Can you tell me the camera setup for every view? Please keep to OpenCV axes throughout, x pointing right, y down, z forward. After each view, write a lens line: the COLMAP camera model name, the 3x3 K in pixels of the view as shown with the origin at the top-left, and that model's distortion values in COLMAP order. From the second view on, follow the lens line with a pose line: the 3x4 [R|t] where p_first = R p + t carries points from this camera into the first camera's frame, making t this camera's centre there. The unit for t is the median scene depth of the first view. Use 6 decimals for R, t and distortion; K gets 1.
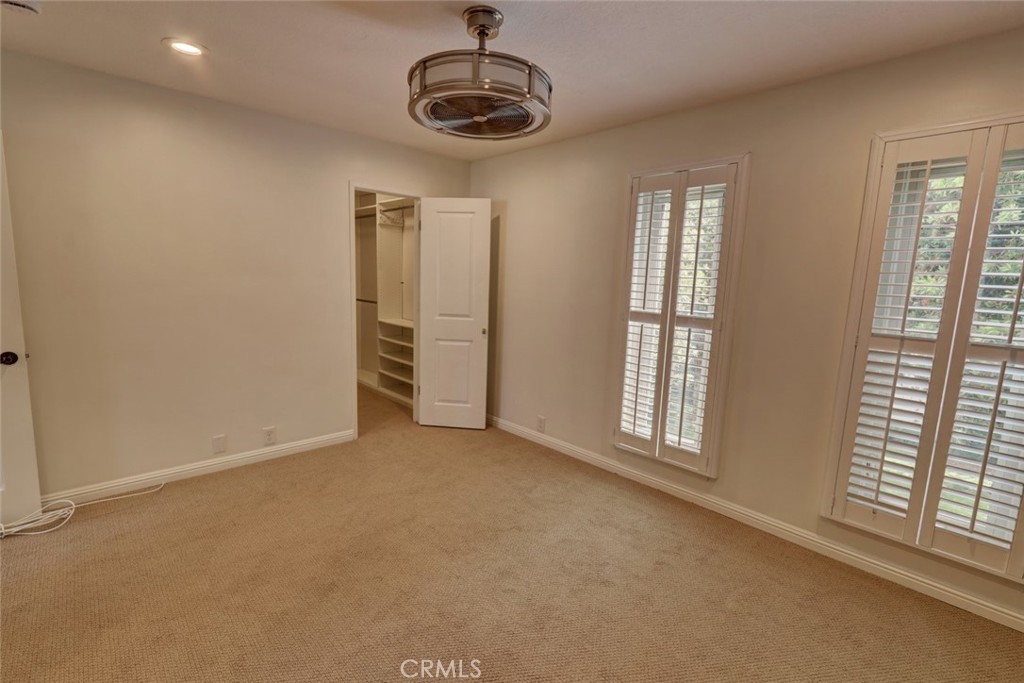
lens RADIAL K [[458.9, 0, 509.5], [0, 458.9, 343.7], [0, 0, 1]] dist [0.001466, 0.000030]
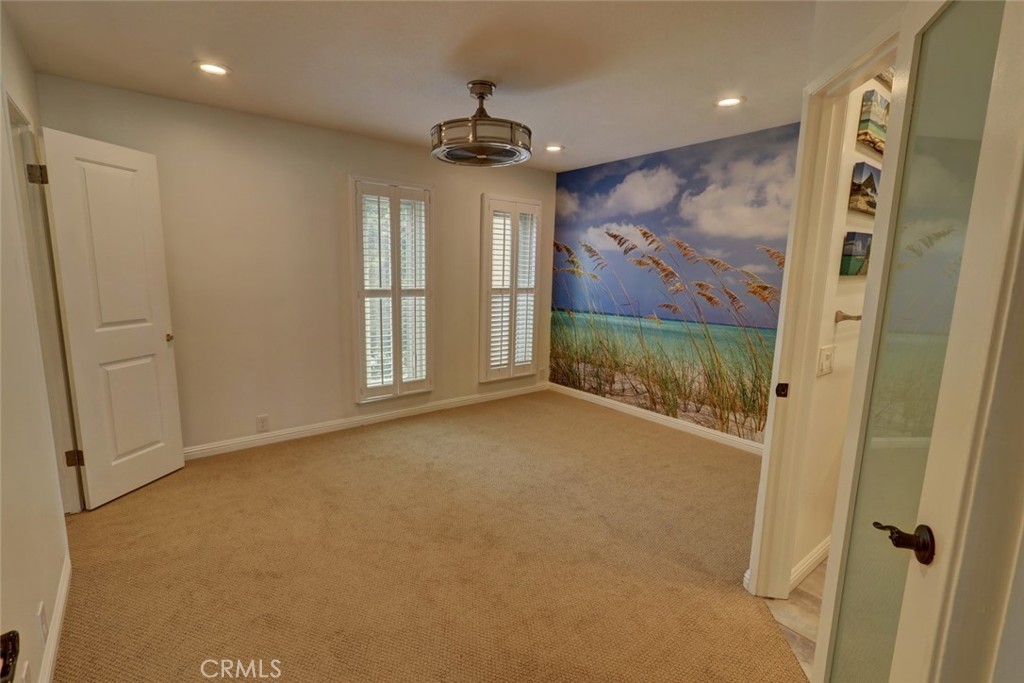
lens RADIAL K [[472.1, 0, 509.5], [0, 472.1, 341.5], [0, 0, 1]] dist [0.002795, -0.000352]
pose [[0.090001, -0.192124, 0.977235, -1.017699], [0.121861, 0.975969, 0.180652, -0.123492], [-0.988458, 0.102828, 0.111251, 0.511995]]
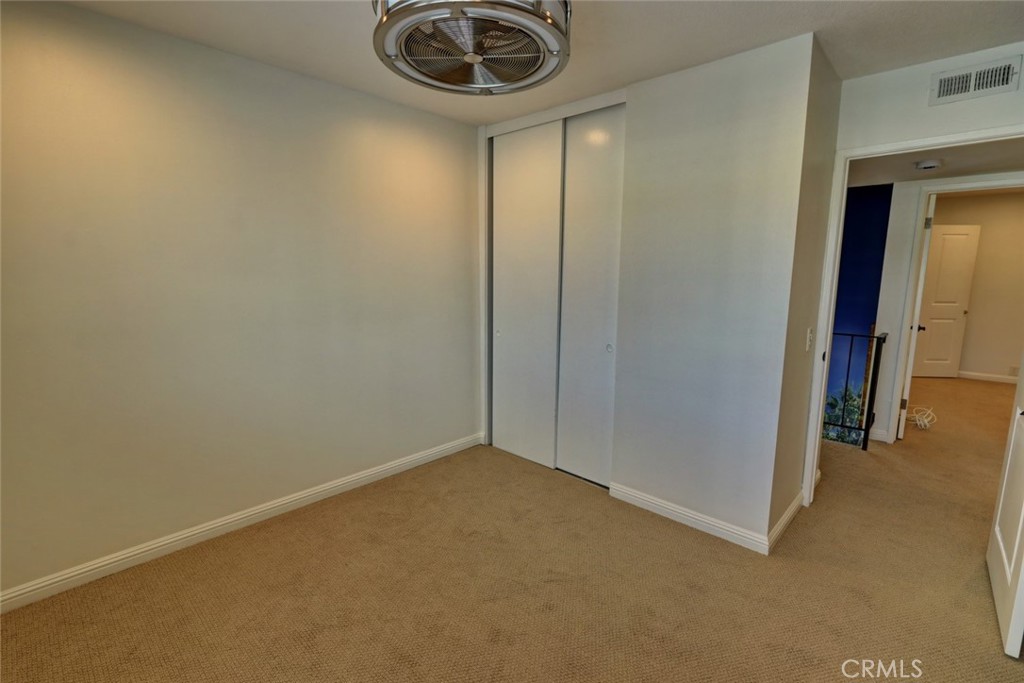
lens RADIAL K [[472.1, 0, 509.5], [0, 472.1, 341.5], [0, 0, 1]] dist [0.002795, -0.000352]
pose [[0.996749, -0.038570, 0.070739, -2.276515], [0.037423, 0.999147, 0.017474, -0.018385], [-0.071352, -0.014770, 0.997342, -0.620669]]
